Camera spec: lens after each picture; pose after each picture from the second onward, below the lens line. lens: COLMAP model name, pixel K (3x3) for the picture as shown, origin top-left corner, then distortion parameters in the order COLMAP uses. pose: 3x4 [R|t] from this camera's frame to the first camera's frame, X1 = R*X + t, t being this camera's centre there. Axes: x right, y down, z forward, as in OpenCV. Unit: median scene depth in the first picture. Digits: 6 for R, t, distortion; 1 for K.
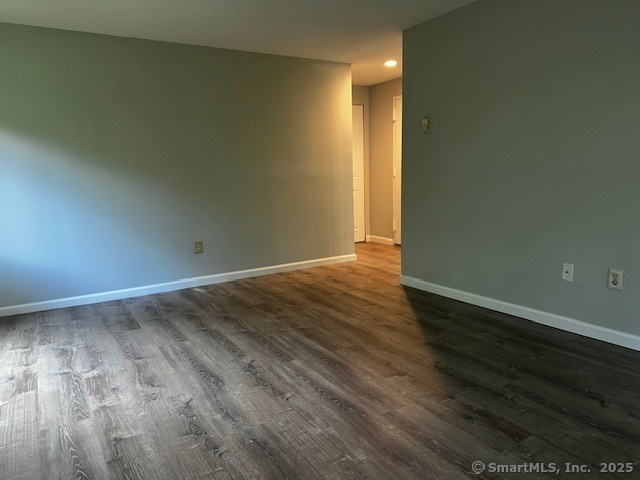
lens RADIAL K [[447.8, 0, 320.0], [0, 447.8, 240.0], [0, 0, 1]] dist [0.100801, -0.151048]
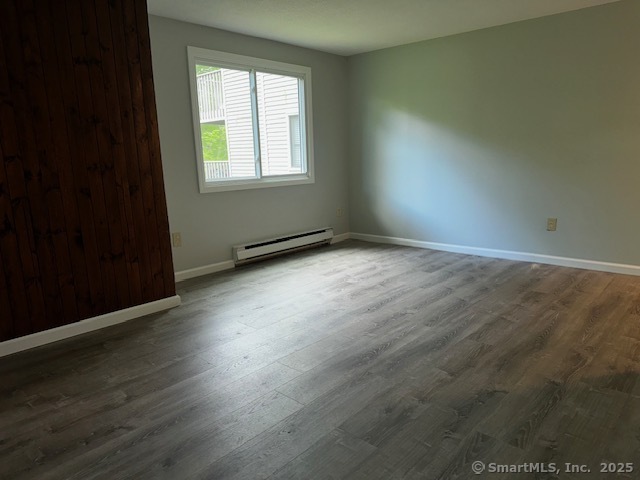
lens RADIAL K [[447.8, 0, 320.0], [0, 447.8, 240.0], [0, 0, 1]] dist [0.100801, -0.151048]
pose [[0.277063, 0.204741, -0.938785, 0.773370], [-0.127207, 0.976250, 0.175369, -0.089634], [0.952394, 0.070832, 0.296527, 0.359918]]
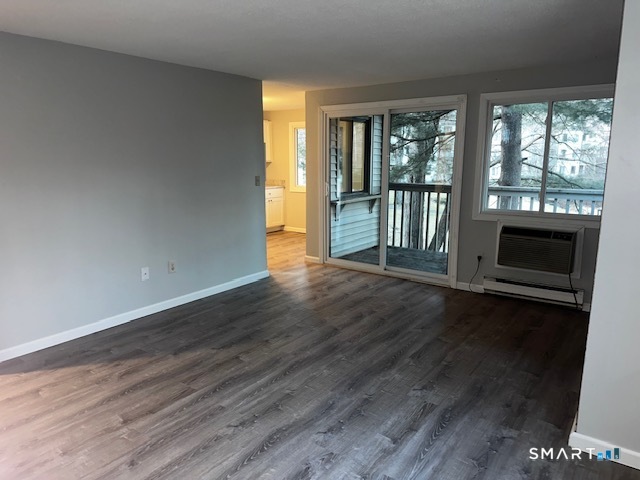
lens RADIAL K [[447.8, 0, 320.0], [0, 447.8, 240.0], [0, 0, 1]] dist [0.100801, -0.151048]
pose [[-0.369761, -0.144482, 0.917825, -0.912993], [0.153067, 0.964866, 0.213552, -0.243819], [-0.916432, 0.219452, -0.334654, 0.948594]]
